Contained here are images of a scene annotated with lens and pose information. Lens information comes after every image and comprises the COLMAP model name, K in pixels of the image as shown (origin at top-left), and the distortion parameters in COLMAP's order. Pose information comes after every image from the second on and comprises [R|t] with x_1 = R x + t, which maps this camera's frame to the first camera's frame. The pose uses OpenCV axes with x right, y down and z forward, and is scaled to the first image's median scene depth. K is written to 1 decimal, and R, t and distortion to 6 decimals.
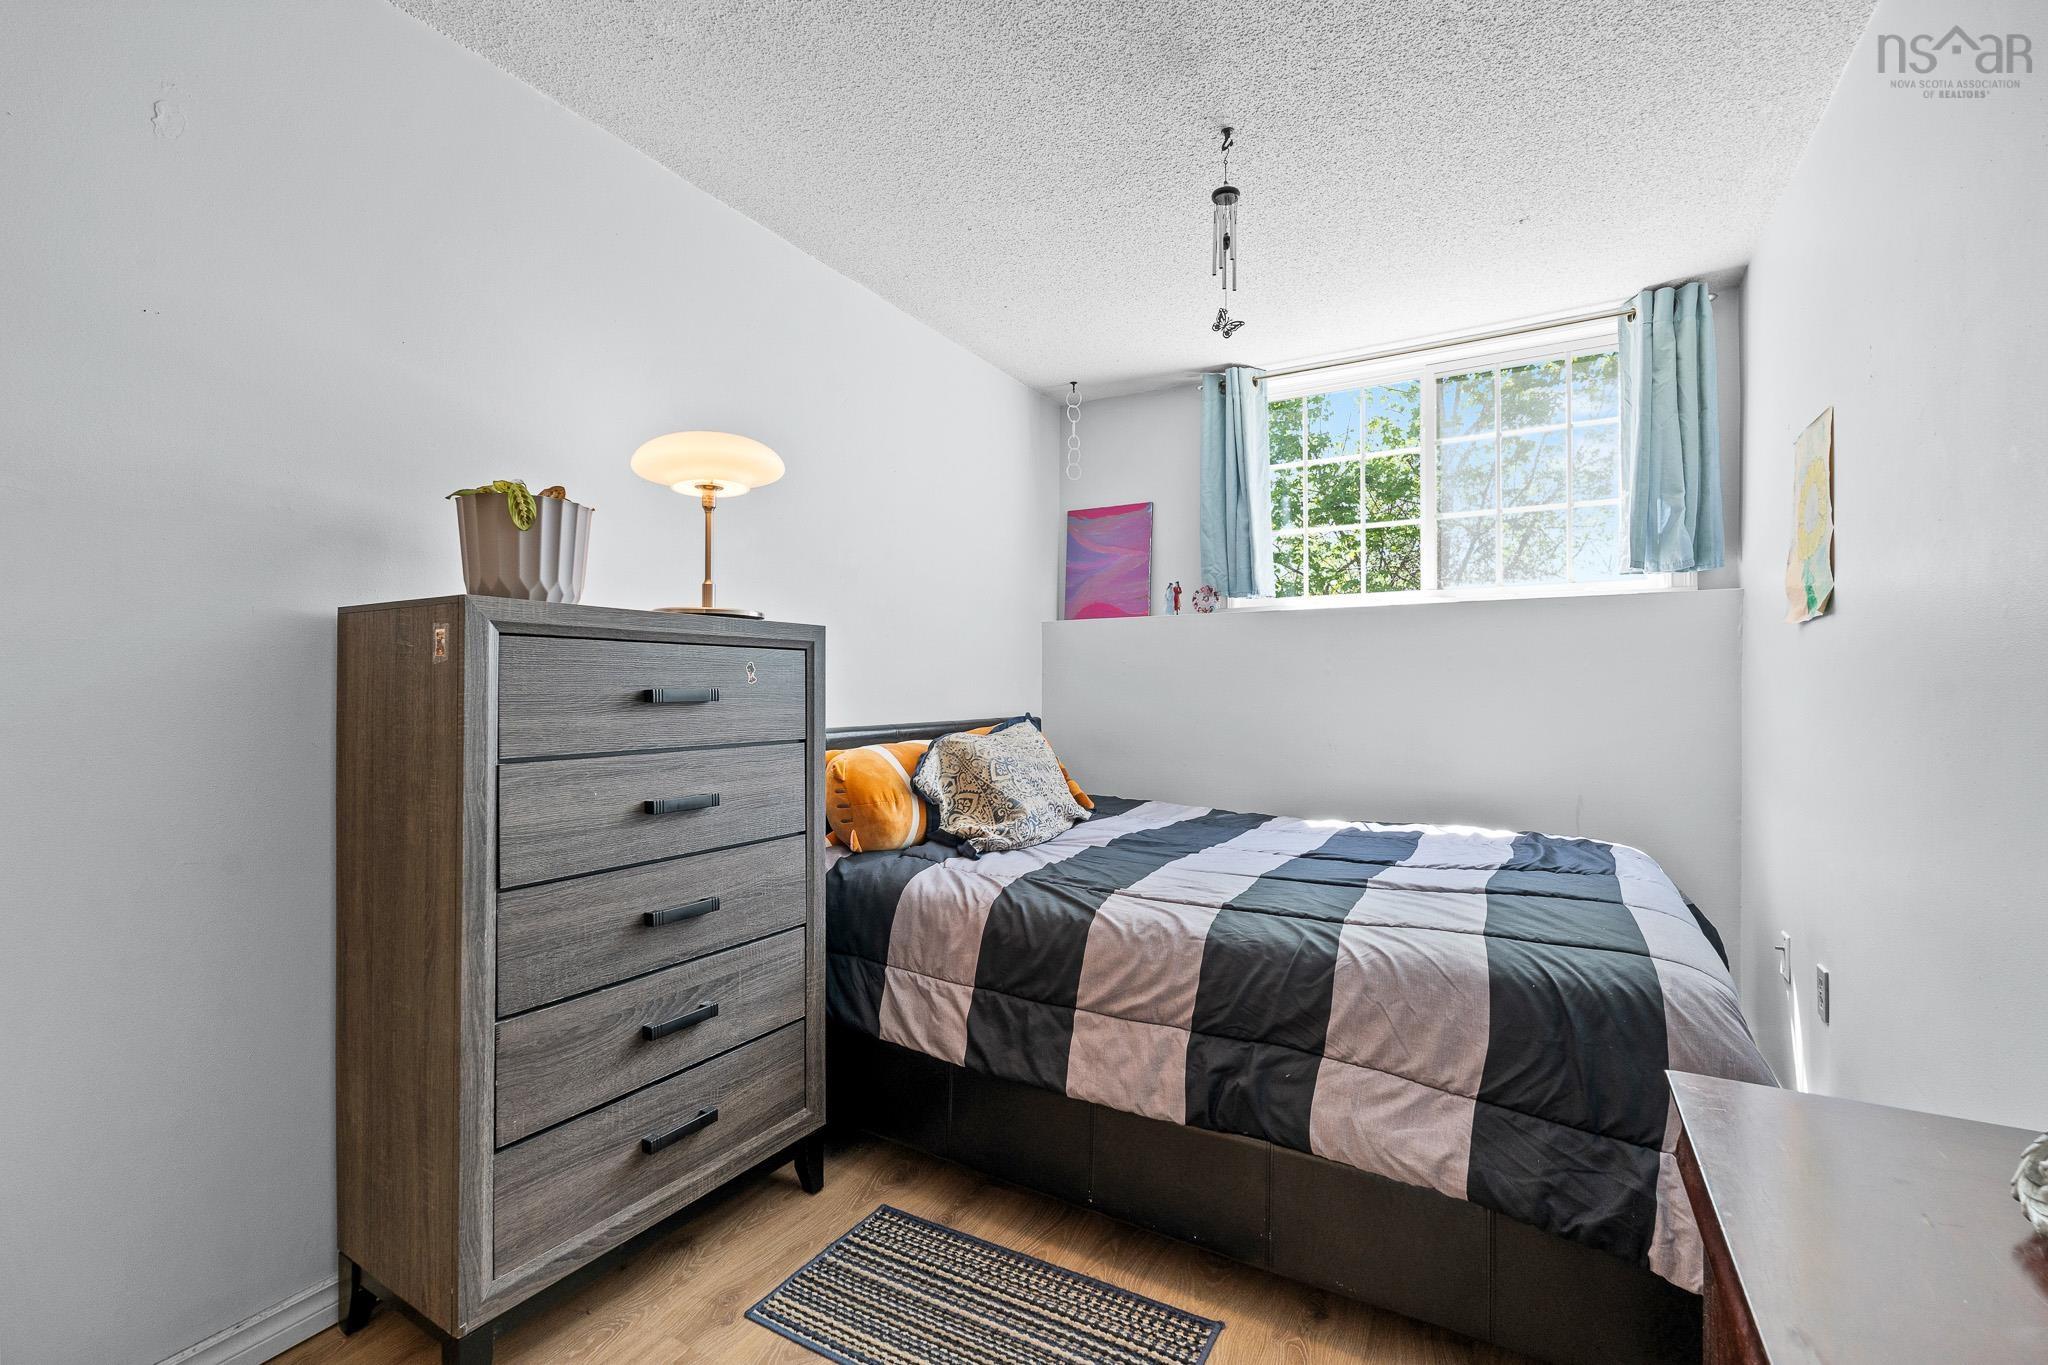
lens RADIAL K [[902.4, 0, 1017.7], [0, 902.4, 681.0], [0, 0, 1]] dist [-0.004865, -0.000267]
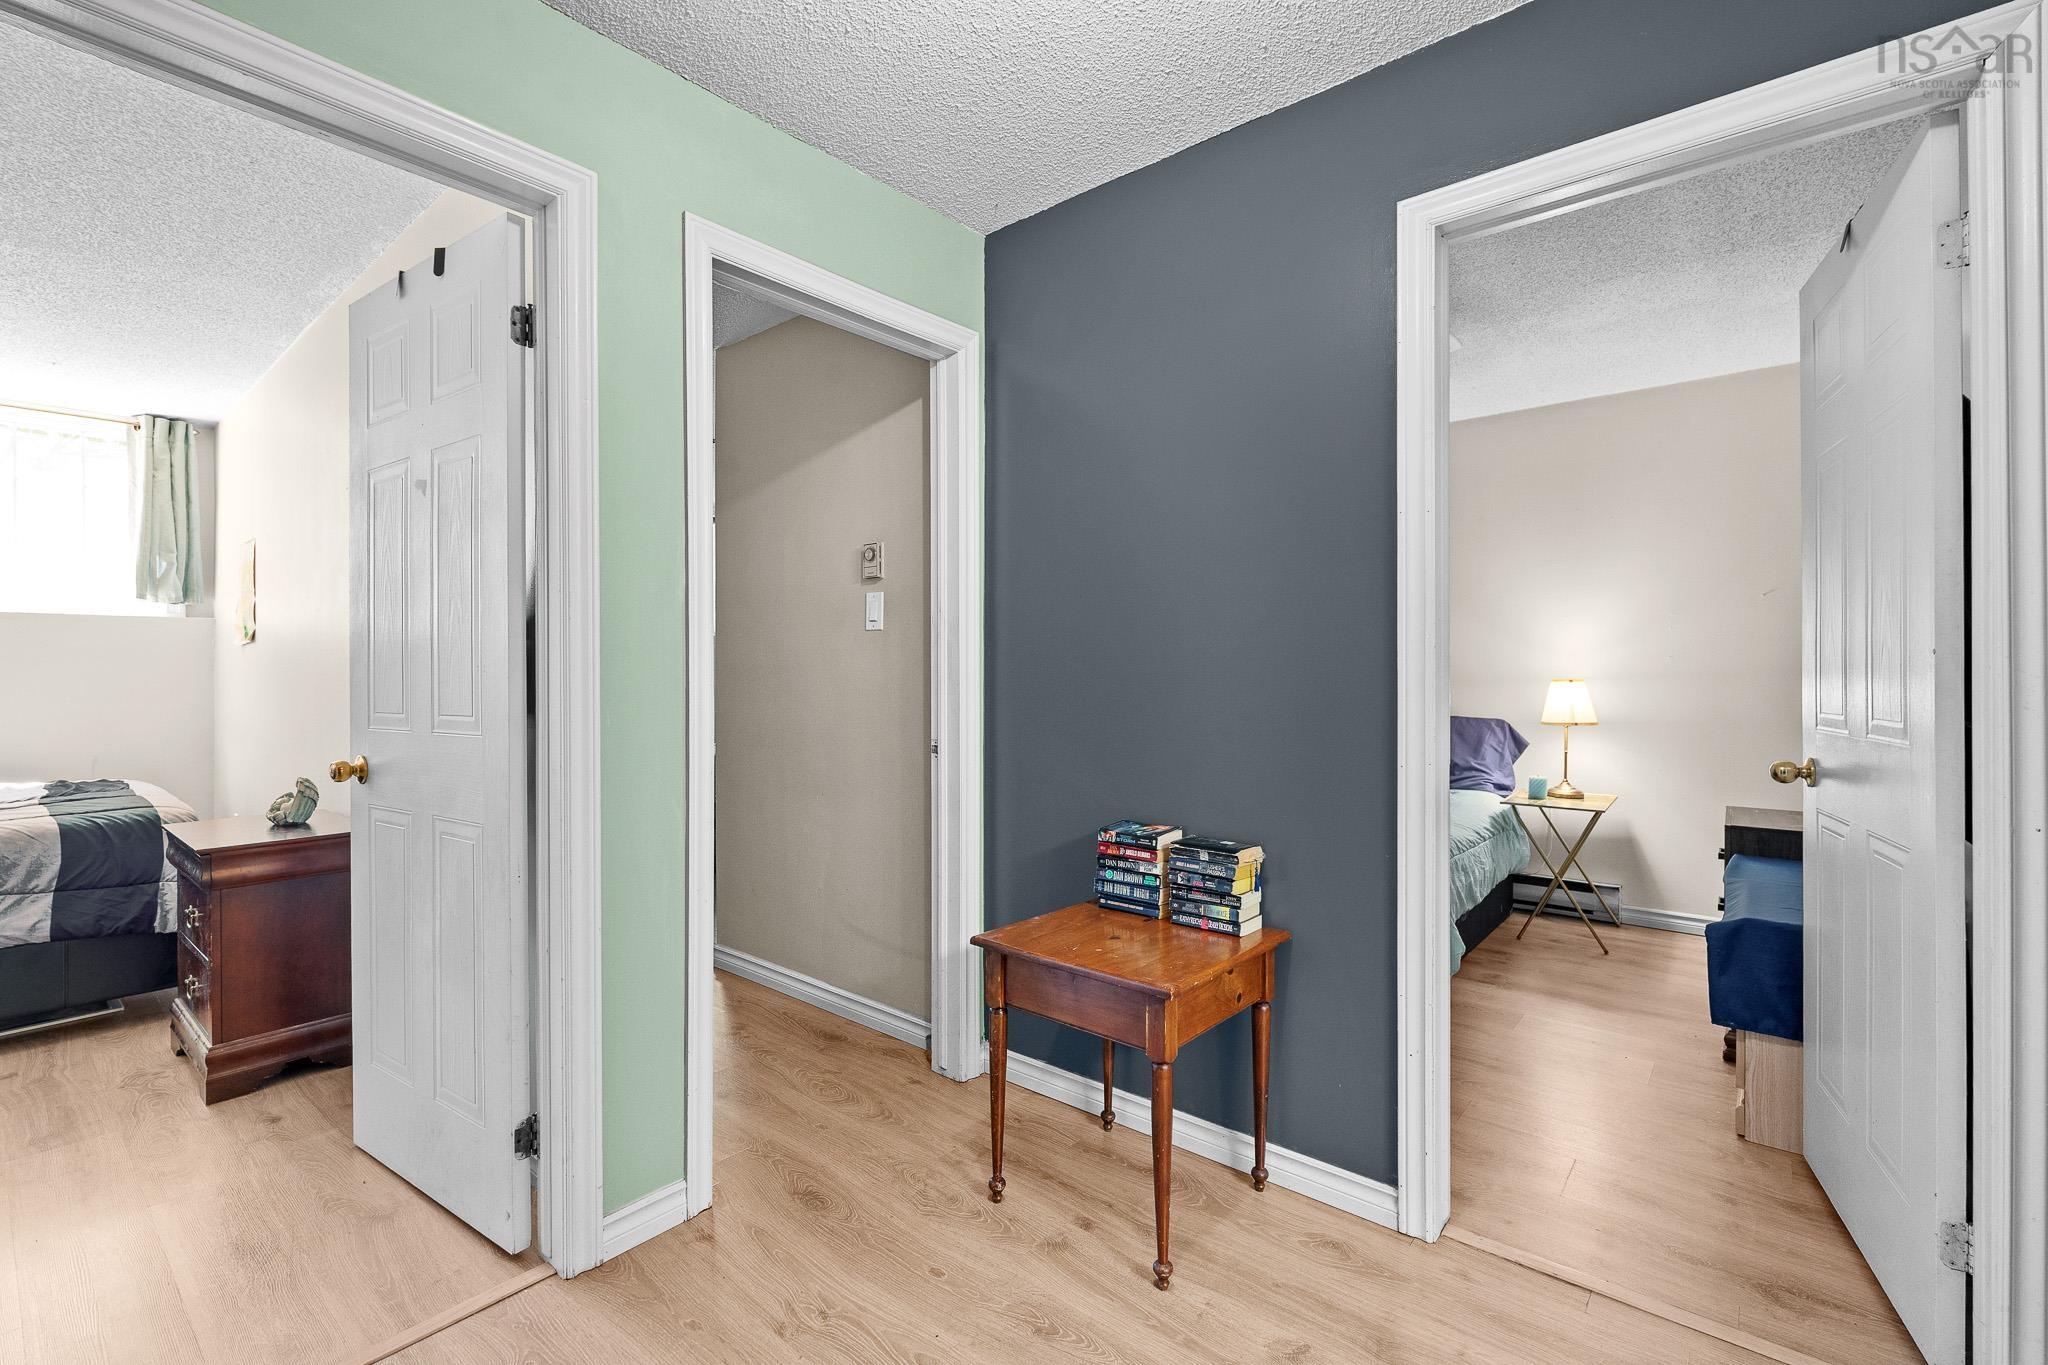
lens RADIAL K [[902.4, 0, 1017.7], [0, 902.4, 681.0], [0, 0, 1]] dist [-0.004865, -0.000267]
pose [[0.188707, -0.008934, 0.981993, -0.671775], [-0.005364, 0.999934, 0.010128, -0.015497], [-0.982019, -0.007179, 0.188647, -0.949888]]
